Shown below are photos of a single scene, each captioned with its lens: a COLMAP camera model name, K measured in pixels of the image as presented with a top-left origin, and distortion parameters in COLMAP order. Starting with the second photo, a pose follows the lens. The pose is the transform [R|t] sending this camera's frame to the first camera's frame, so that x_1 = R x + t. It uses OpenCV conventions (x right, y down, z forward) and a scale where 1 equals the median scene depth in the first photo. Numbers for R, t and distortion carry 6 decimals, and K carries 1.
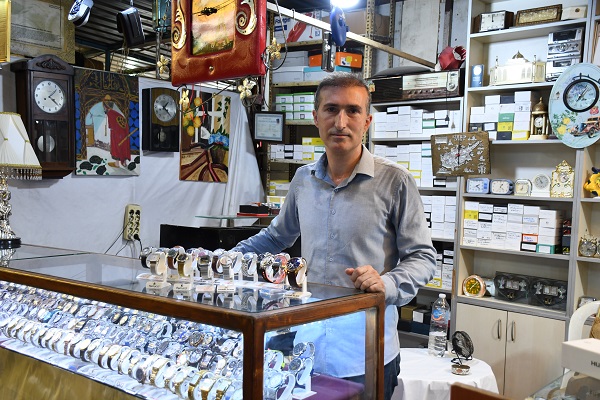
lens RADIAL K [[625.1, 0, 300.1], [0, 625.1, 200.0], [0, 0, 1]] dist [0.000658, 0.000000]
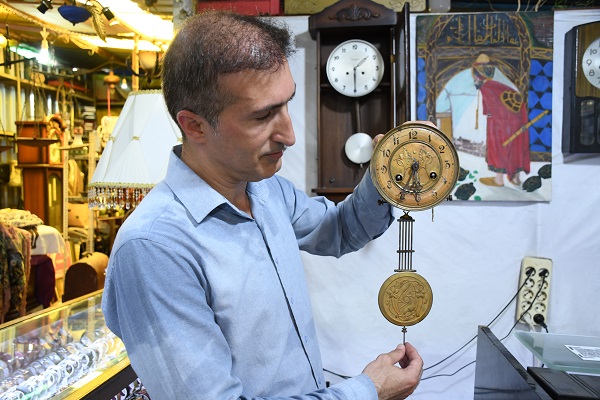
lens RADIAL K [[581.1, 0, 299.9], [0, 581.1, 201.4], [0, 0, 1]] dist [0.011730, 0.000000]
pose [[0.573099, 0.010338, -0.819421, 0.019699], [-0.033933, 0.999362, -0.011125, -0.027747], [0.818783, 0.034181, 0.573085, 0.573964]]
